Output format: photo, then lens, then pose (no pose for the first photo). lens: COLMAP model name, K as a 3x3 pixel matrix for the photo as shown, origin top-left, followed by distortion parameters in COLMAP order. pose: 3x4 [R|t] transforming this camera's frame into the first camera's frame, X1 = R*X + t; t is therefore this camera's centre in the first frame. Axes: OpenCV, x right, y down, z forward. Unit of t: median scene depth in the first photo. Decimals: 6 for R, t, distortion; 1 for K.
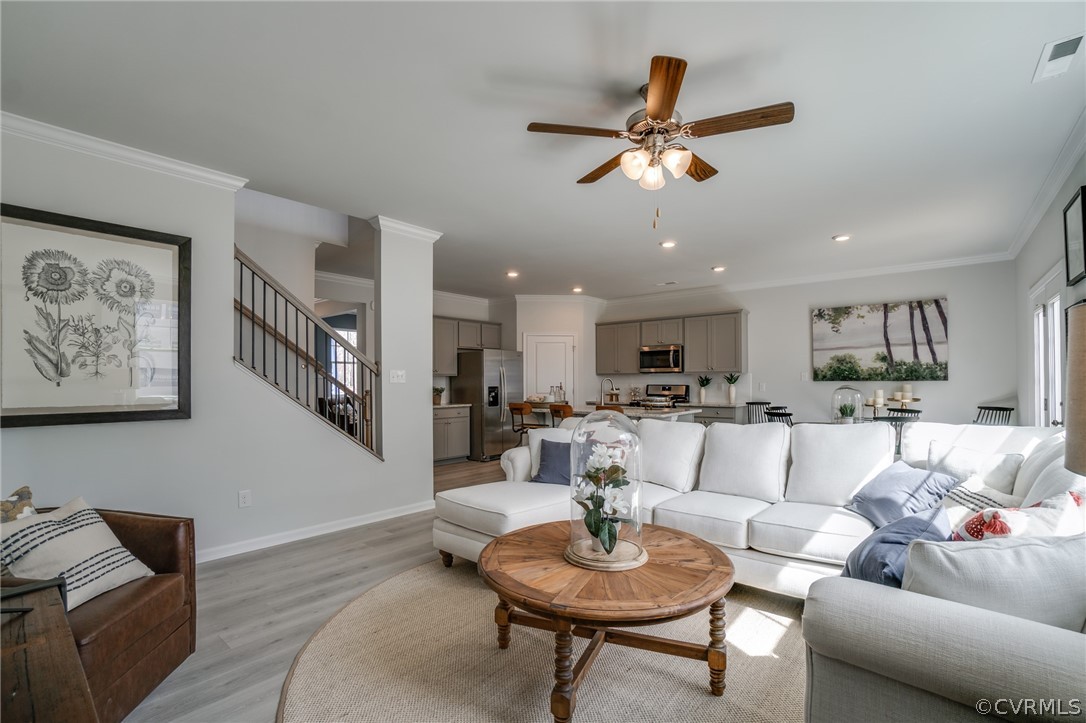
lens RADIAL K [[479.2, 0, 536.6], [0, 479.2, 380.2], [0, 0, 1]] dist [-0.046379, 0.008769]
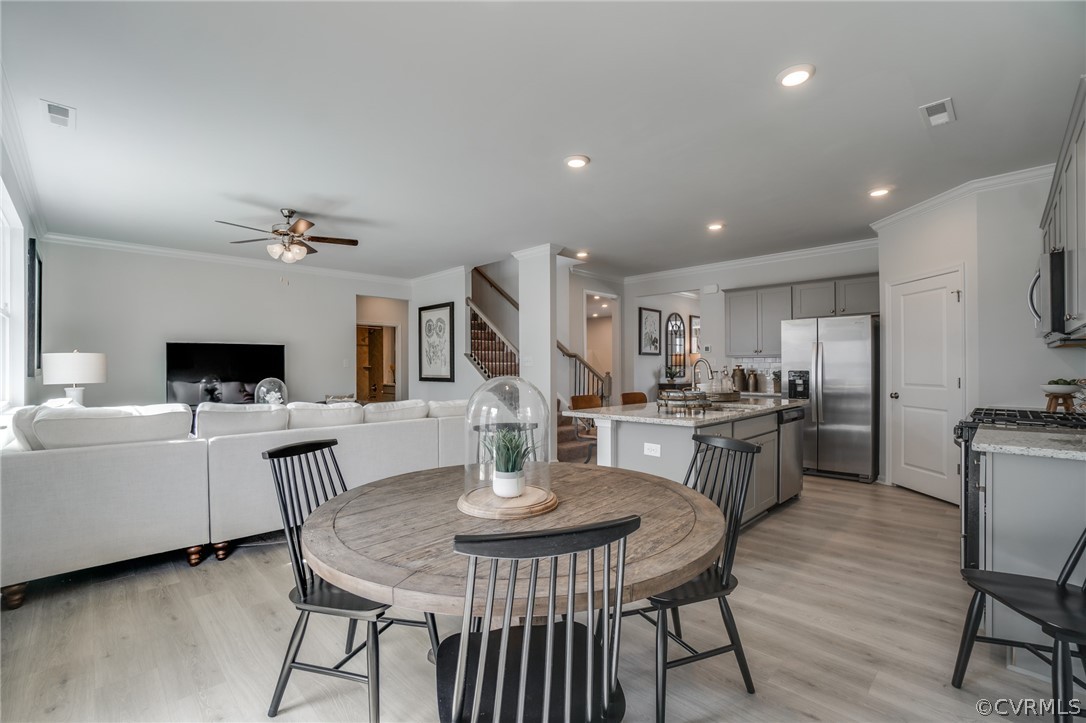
lens RADIAL K [[479.2, 0, 539.3], [0, 479.2, 365.8], [0, 0, 1]] dist [-0.046379, 0.008769]
pose [[-0.068872, 0.000137, -0.997626, 0.640744], [0.007967, 0.999968, -0.000413, 0.002522], [0.997594, -0.007976, -0.068871, 0.662843]]
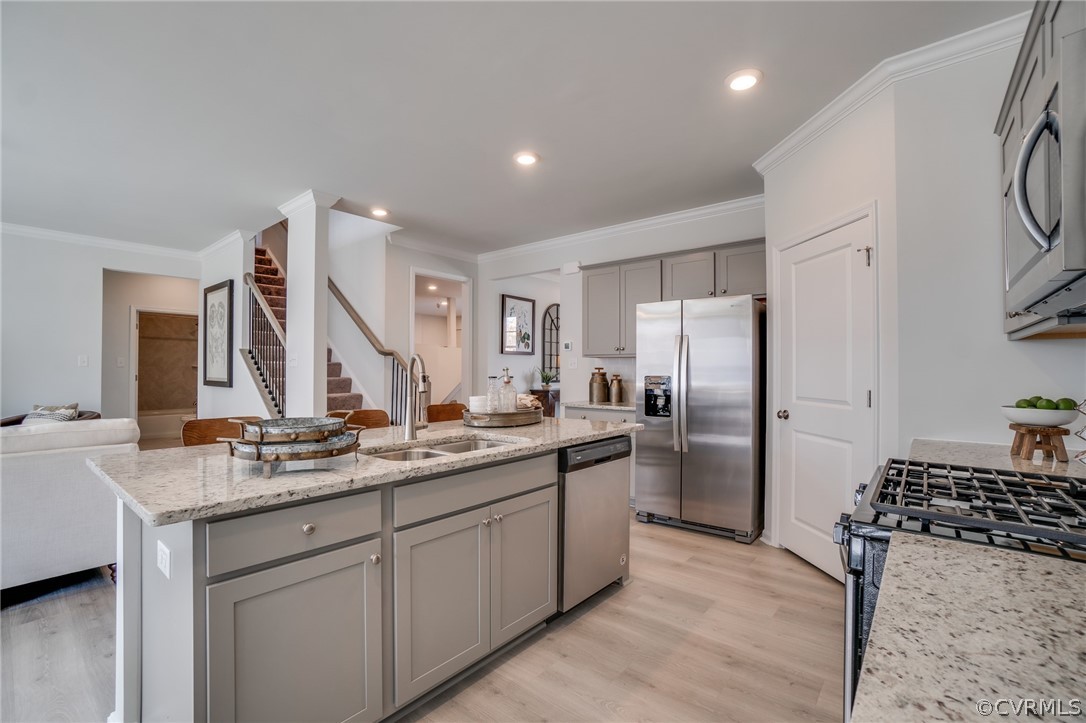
lens RADIAL K [[479.2, 0, 538.8], [0, 479.2, 363.3], [0, 0, 1]] dist [-0.046379, 0.008769]
pose [[0.025099, -0.008467, -0.999649, 0.401242], [0.000757, 0.999964, -0.008450, 0.003375], [0.999685, -0.000544, 0.025104, 0.865654]]
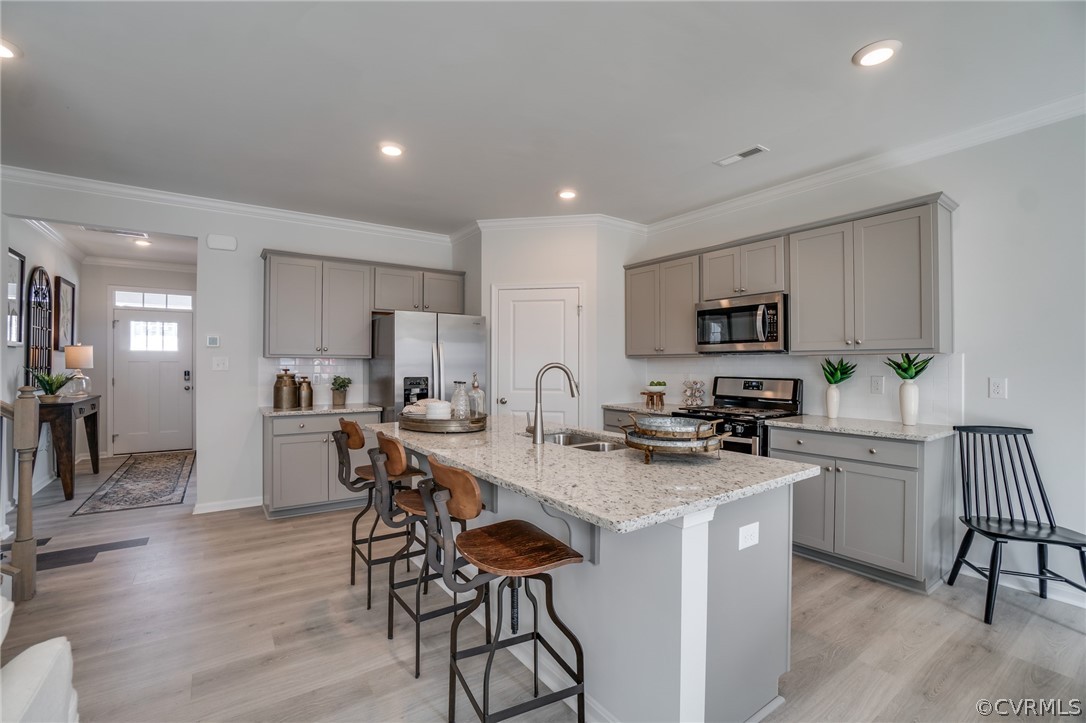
lens RADIAL K [[479.2, 0, 535.4], [0, 479.2, 359.6], [0, 0, 1]] dist [-0.046379, 0.008769]
pose [[0.969006, 0.001924, -0.247030, 0.182885], [-0.003637, 0.999972, -0.006479, -0.004865], [0.247011, 0.007177, 0.968986, 0.492207]]
